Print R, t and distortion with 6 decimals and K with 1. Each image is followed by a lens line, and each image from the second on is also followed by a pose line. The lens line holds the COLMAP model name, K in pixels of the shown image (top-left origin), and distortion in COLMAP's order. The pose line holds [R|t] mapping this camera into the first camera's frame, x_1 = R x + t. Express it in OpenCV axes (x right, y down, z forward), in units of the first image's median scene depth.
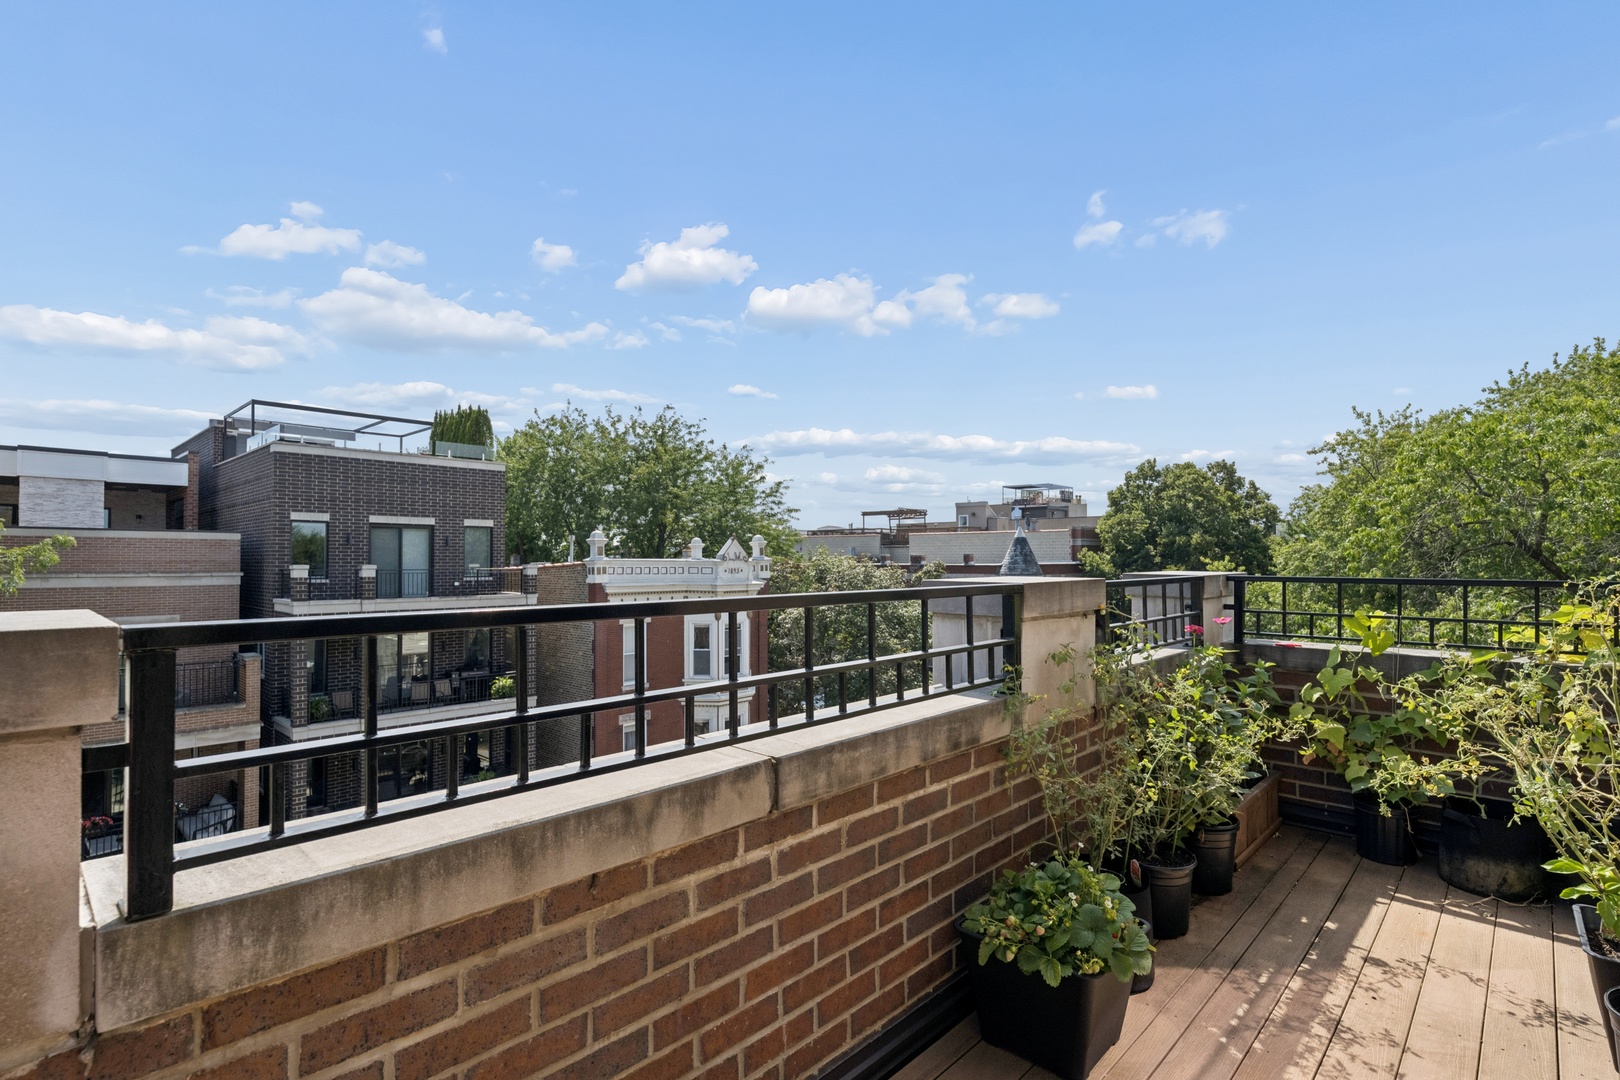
lens RADIAL K [[758.4, 0, 814.9], [0, 758.4, 554.4], [0, 0, 1]] dist [-0.000527, -0.000210]
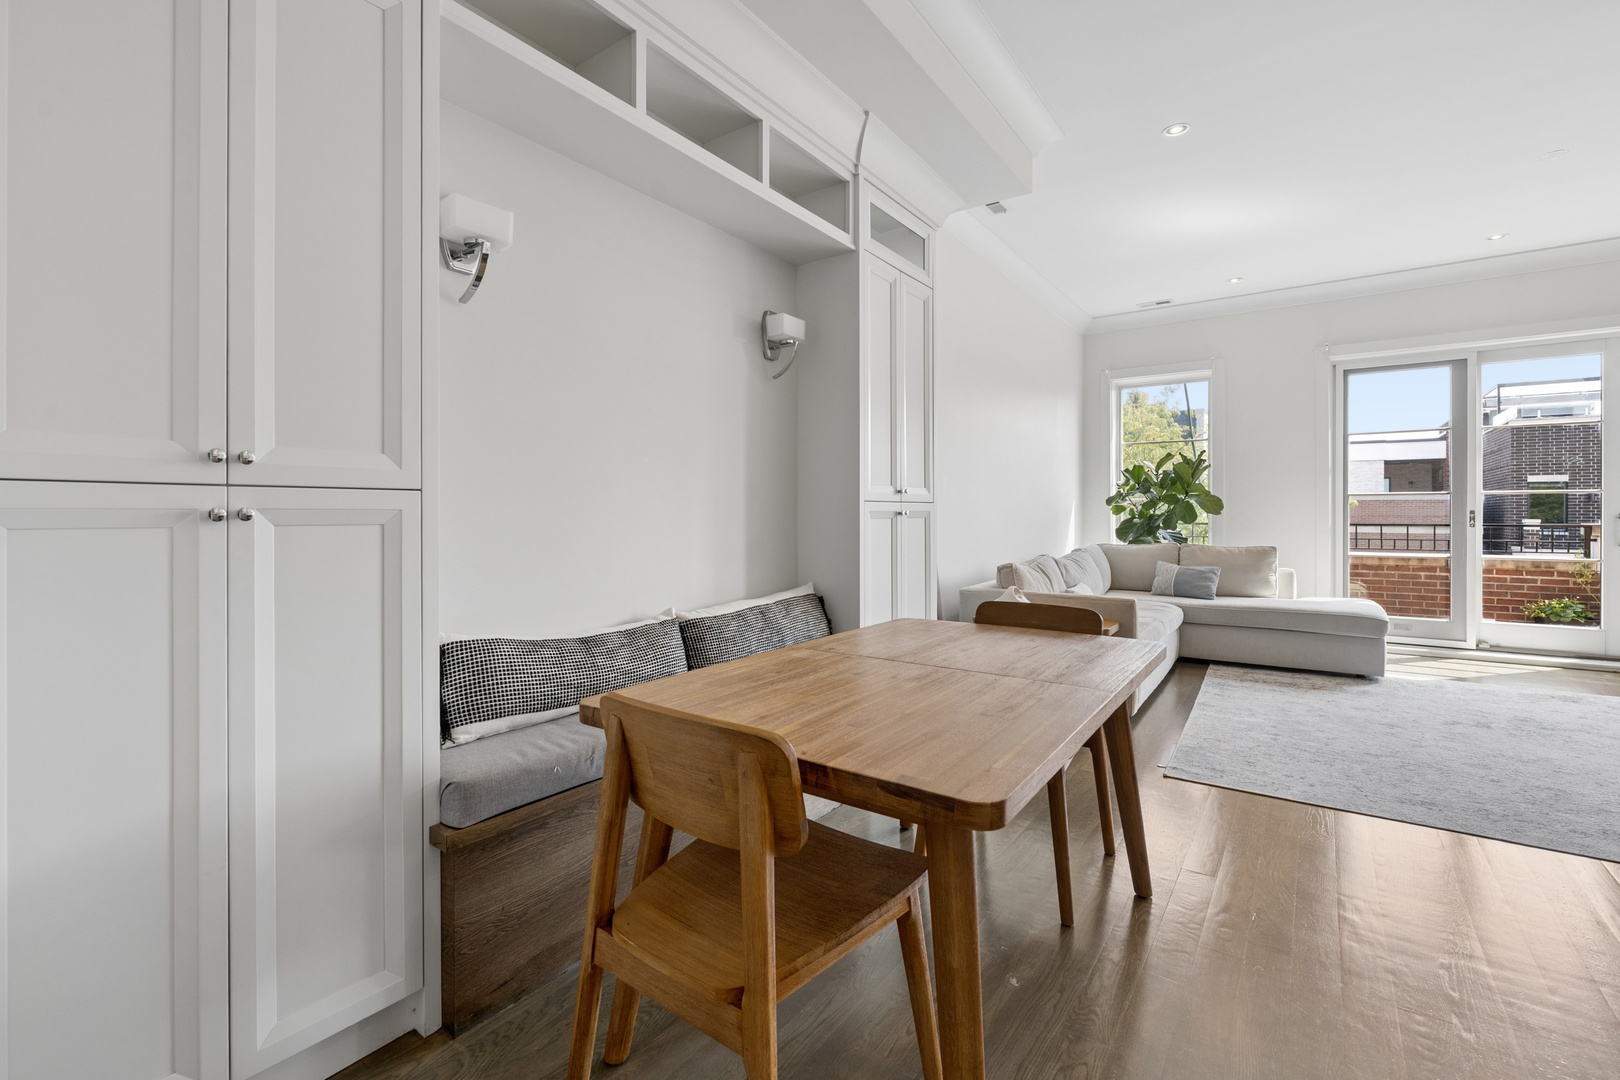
lens RADIAL K [[716.2, 0, 801.8], [0, 716.2, 513.8], [0, 0, 1]] dist [-0.002737, 0.001278]
pose [[0.117717, 0.006780, -0.993024, 0.267542], [-0.000082, 0.999977, 0.006818, -0.002742], [0.993047, -0.000721, 0.117715, -0.246240]]
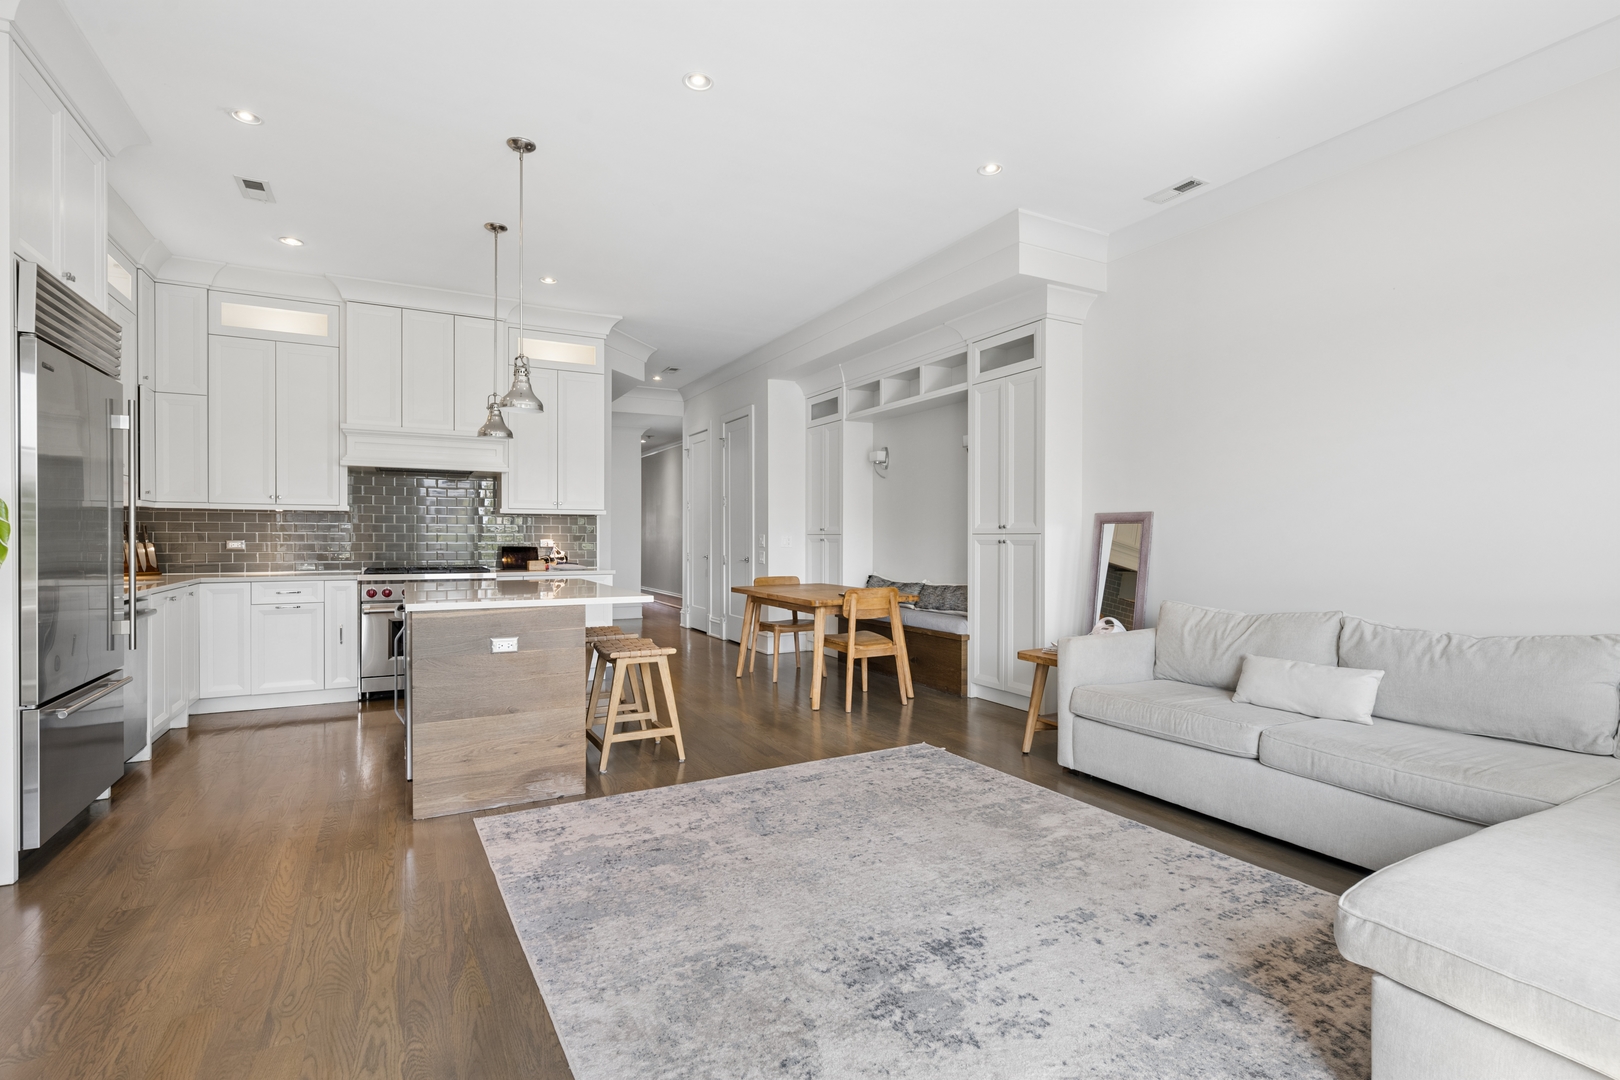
lens RADIAL K [[758.4, 0, 807.3], [0, 758.4, 543.5], [0, 0, 1]] dist [-0.000527, -0.000210]
pose [[-0.942410, 0.002322, 0.334452, 0.103880], [0.005695, 0.999942, 0.009102, -0.003755], [-0.334411, 0.010483, -0.942369, 0.027388]]
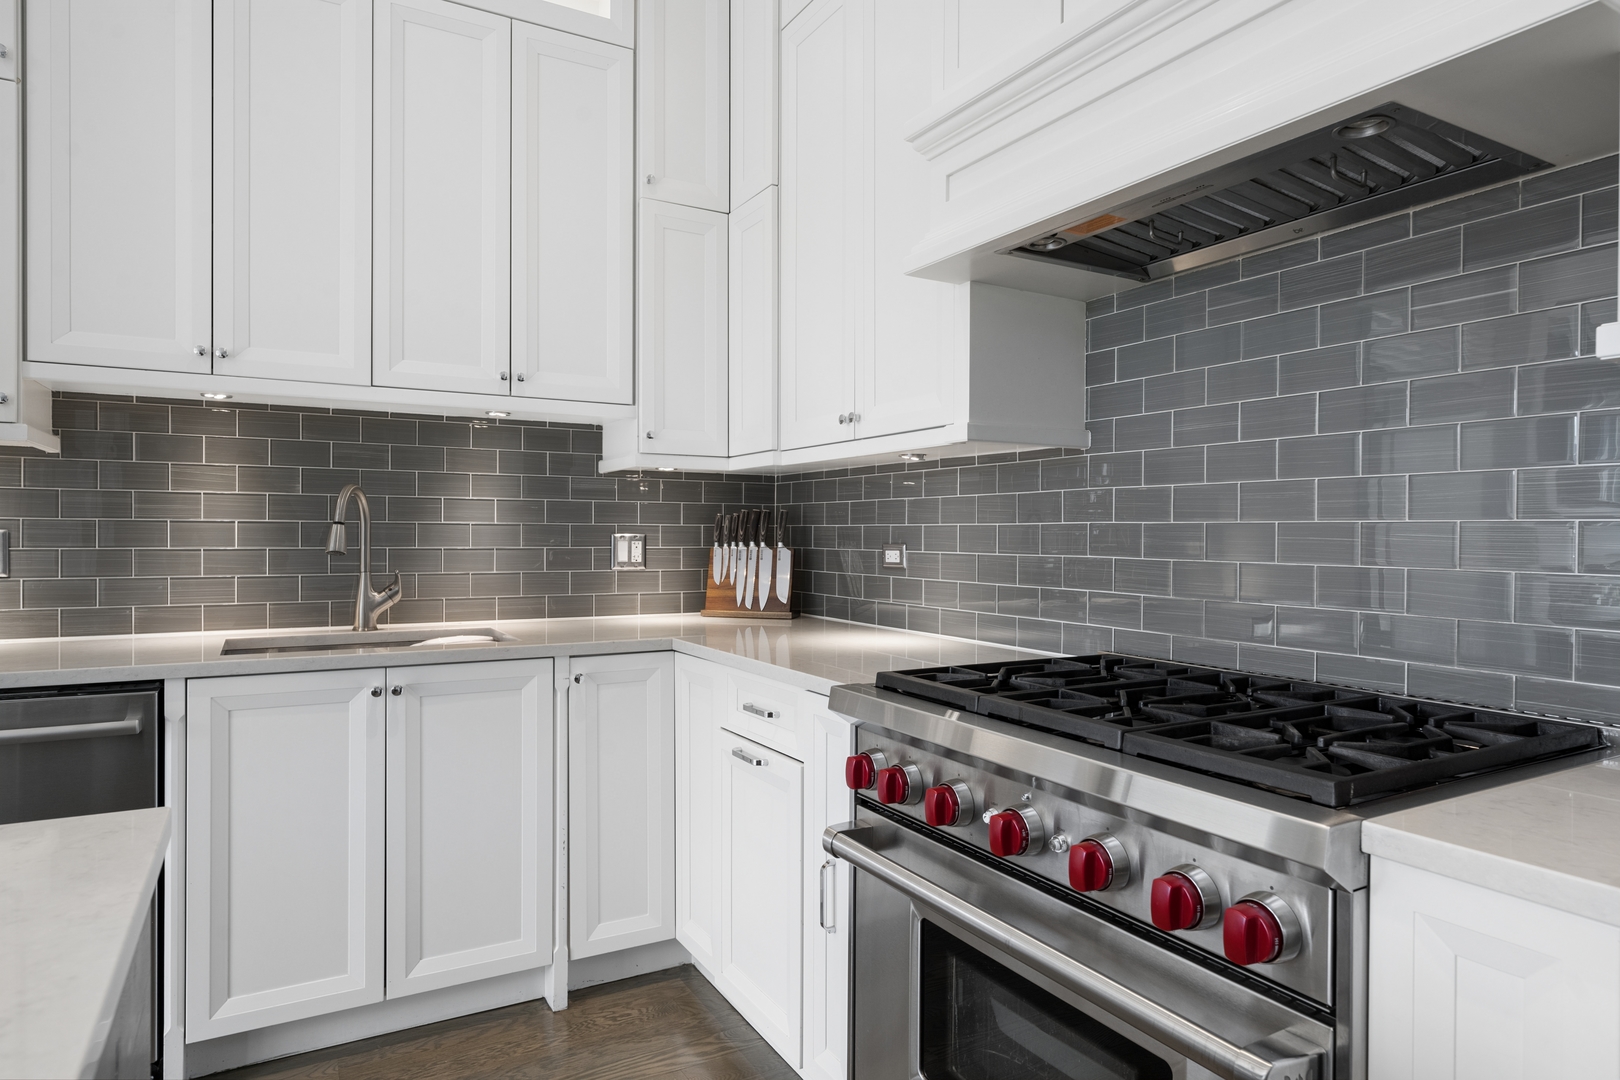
lens RADIAL K [[960.3, 0, 805.1], [0, 960.3, 539.2], [0, 0, 1]] dist [-0.000125, 0.002997]
pose [[0.315407, 0.004120, 0.948948, 0.241281], [-0.005036, 0.999984, -0.002668, -0.003935], [-0.948943, -0.003937, 0.315423, -0.167890]]
